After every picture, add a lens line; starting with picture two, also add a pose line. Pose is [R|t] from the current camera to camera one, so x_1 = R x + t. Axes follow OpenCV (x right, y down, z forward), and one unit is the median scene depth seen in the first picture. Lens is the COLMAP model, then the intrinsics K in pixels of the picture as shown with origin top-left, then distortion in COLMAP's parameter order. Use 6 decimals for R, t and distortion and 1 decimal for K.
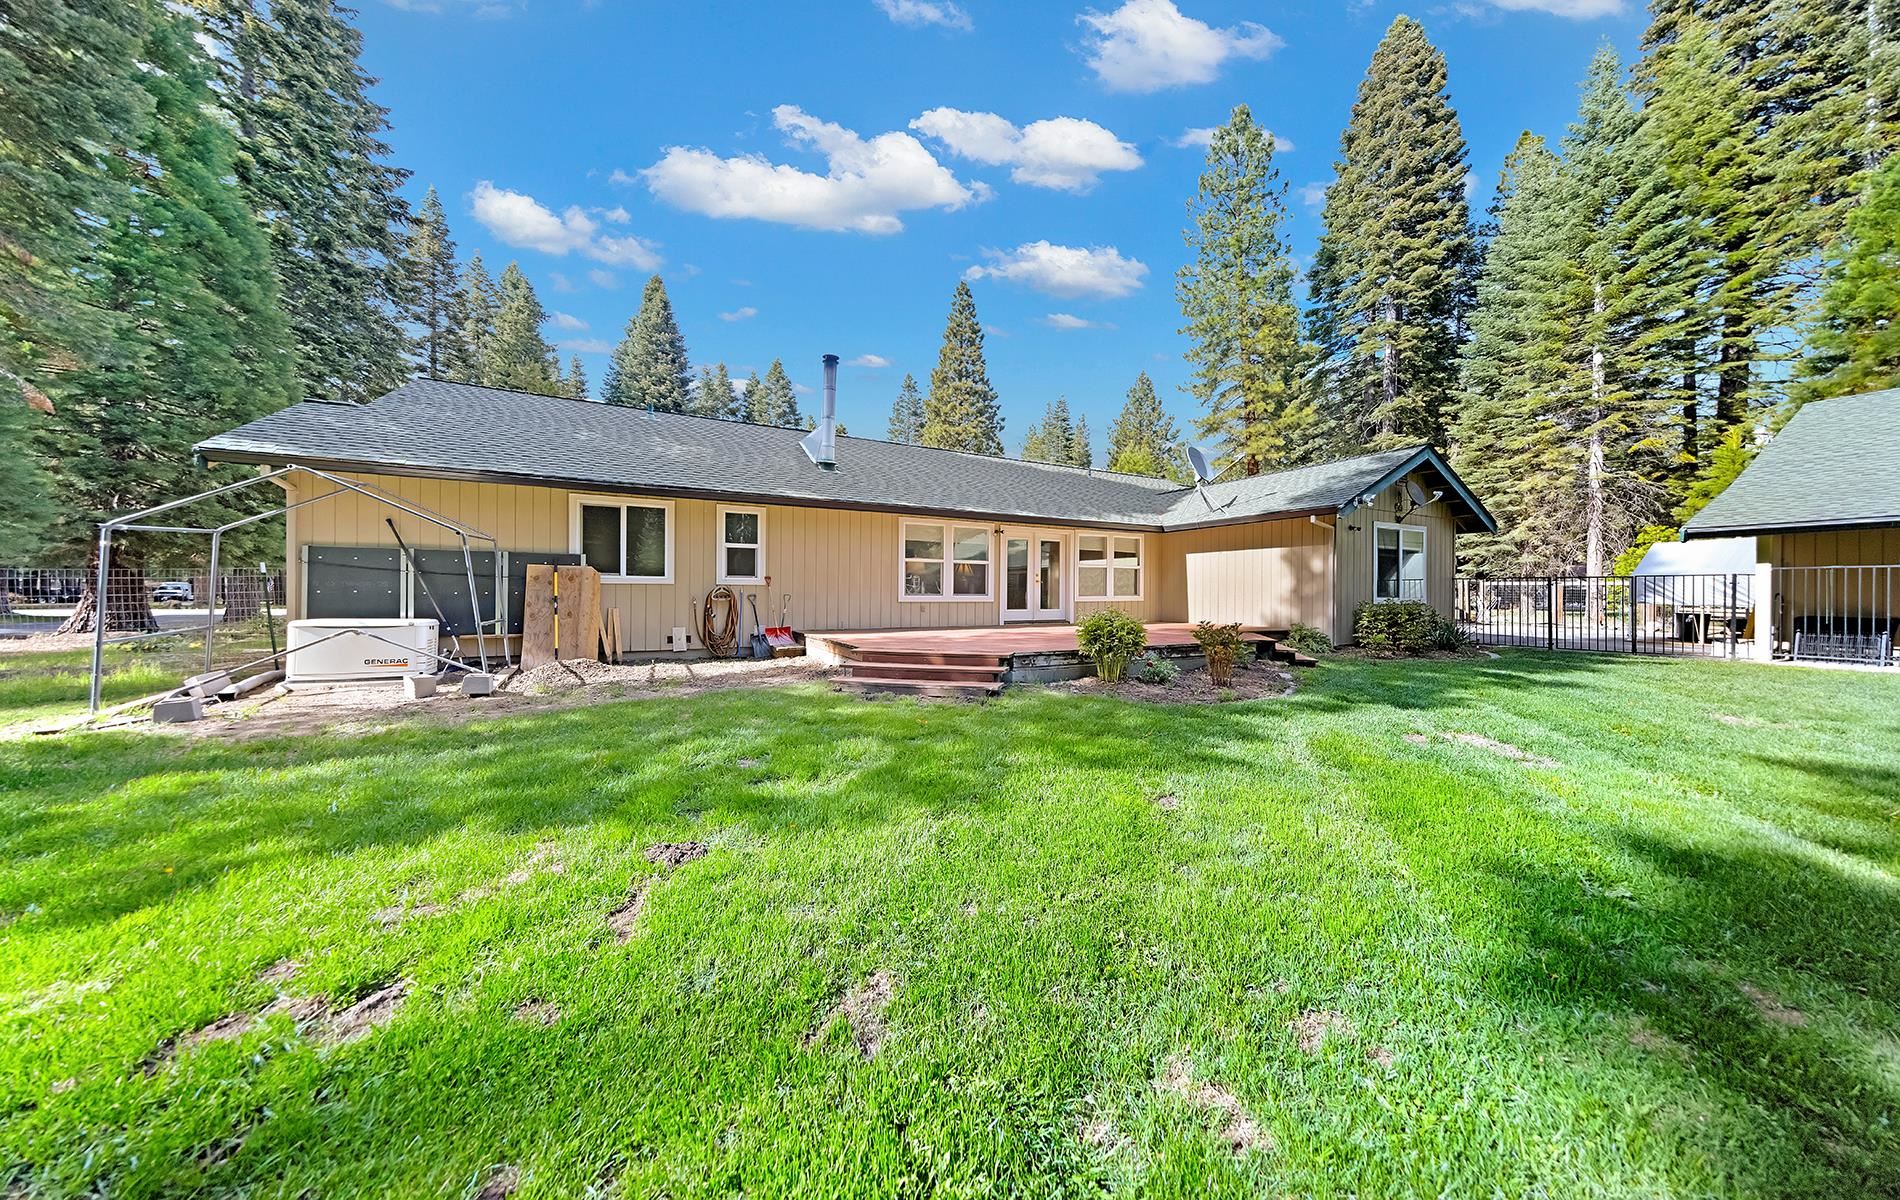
lens RADIAL K [[600.4, 0, 951.5], [0, 600.4, 594.1], [0, 0, 1]] dist [0.006008, -0.000273]
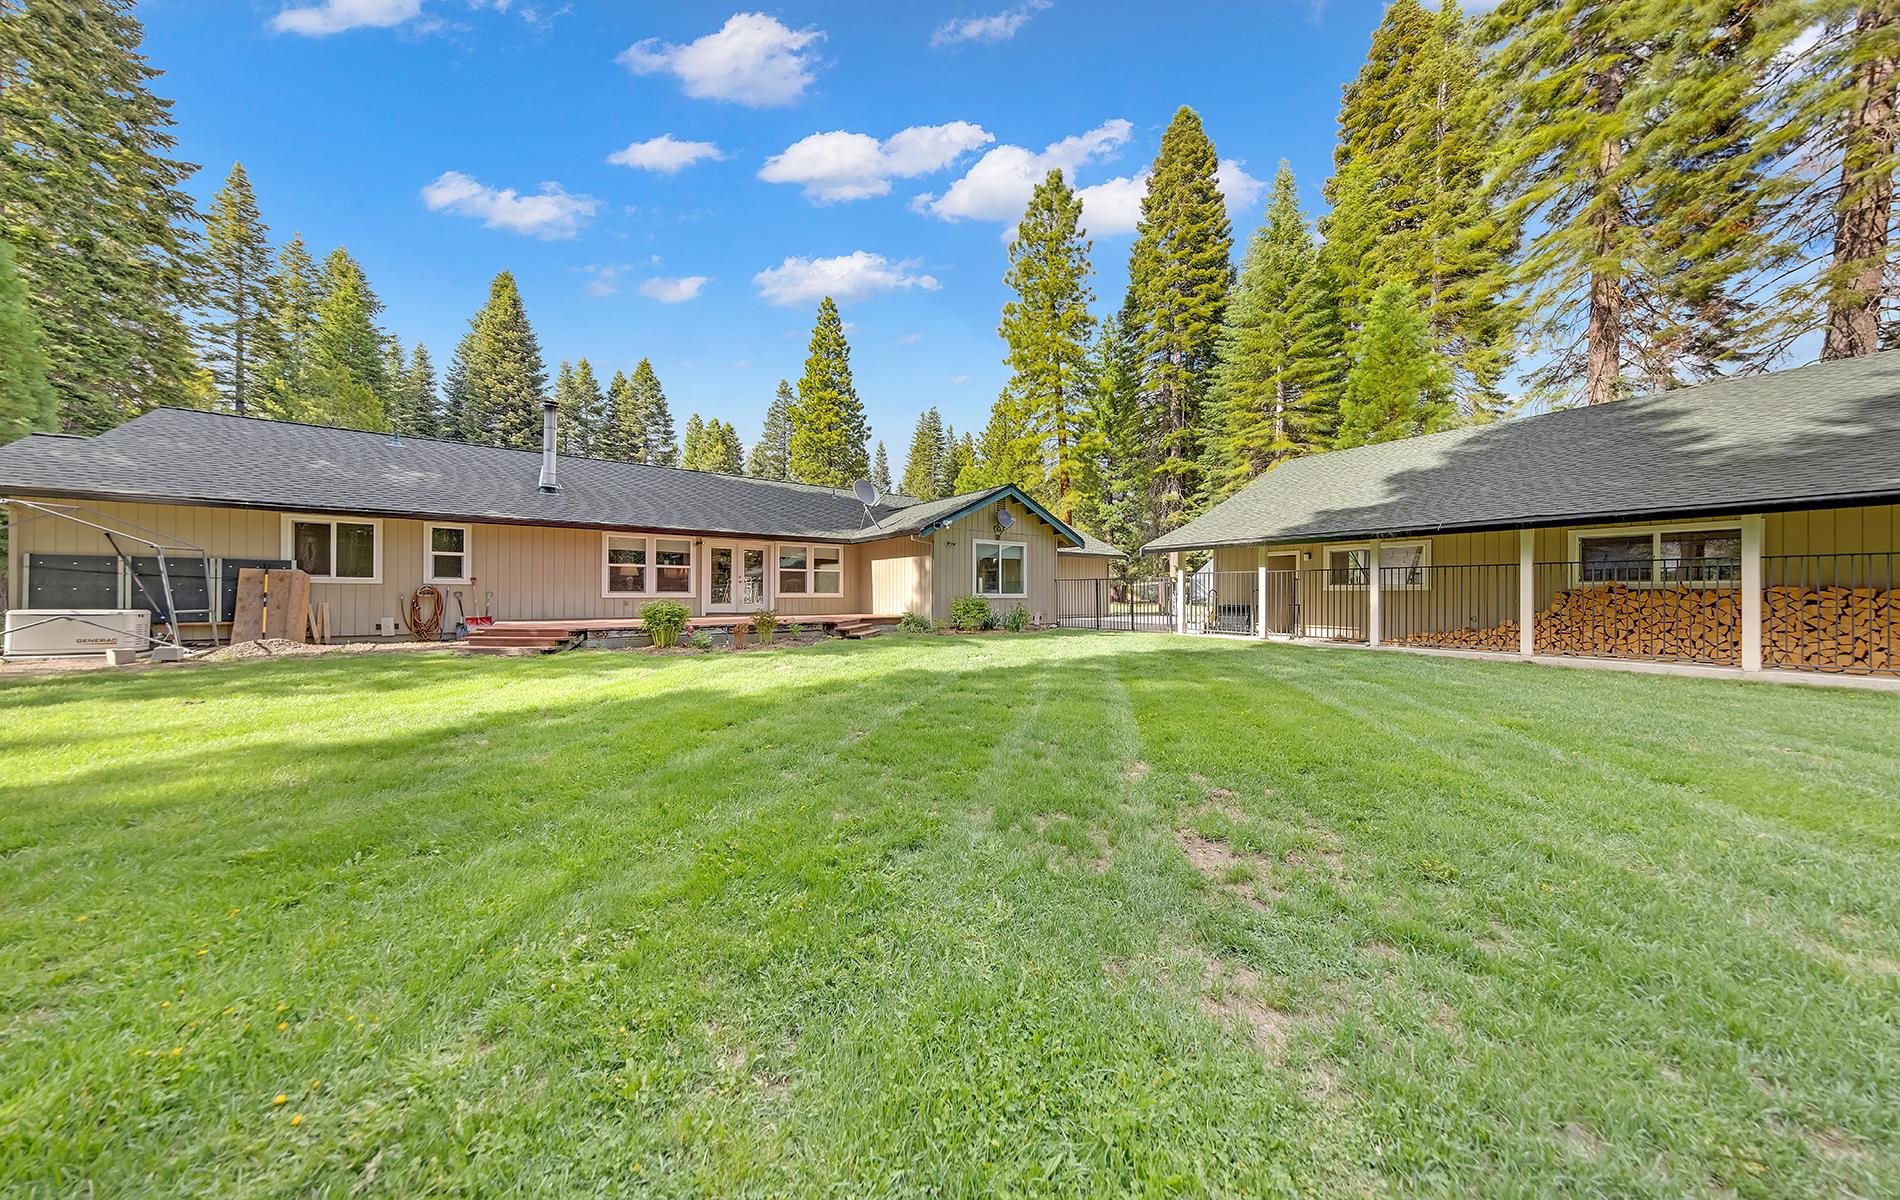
lens RADIAL K [[596.5, 0, 959.7], [0, 596.5, 595.1], [0, 0, 1]] dist [-0.001198, 0.000614]
pose [[0.989020, -0.002779, 0.147755, 0.421296], [0.002510, 0.999995, 0.002008, 0.006327], [-0.147760, -0.001615, 0.989022, -0.328931]]
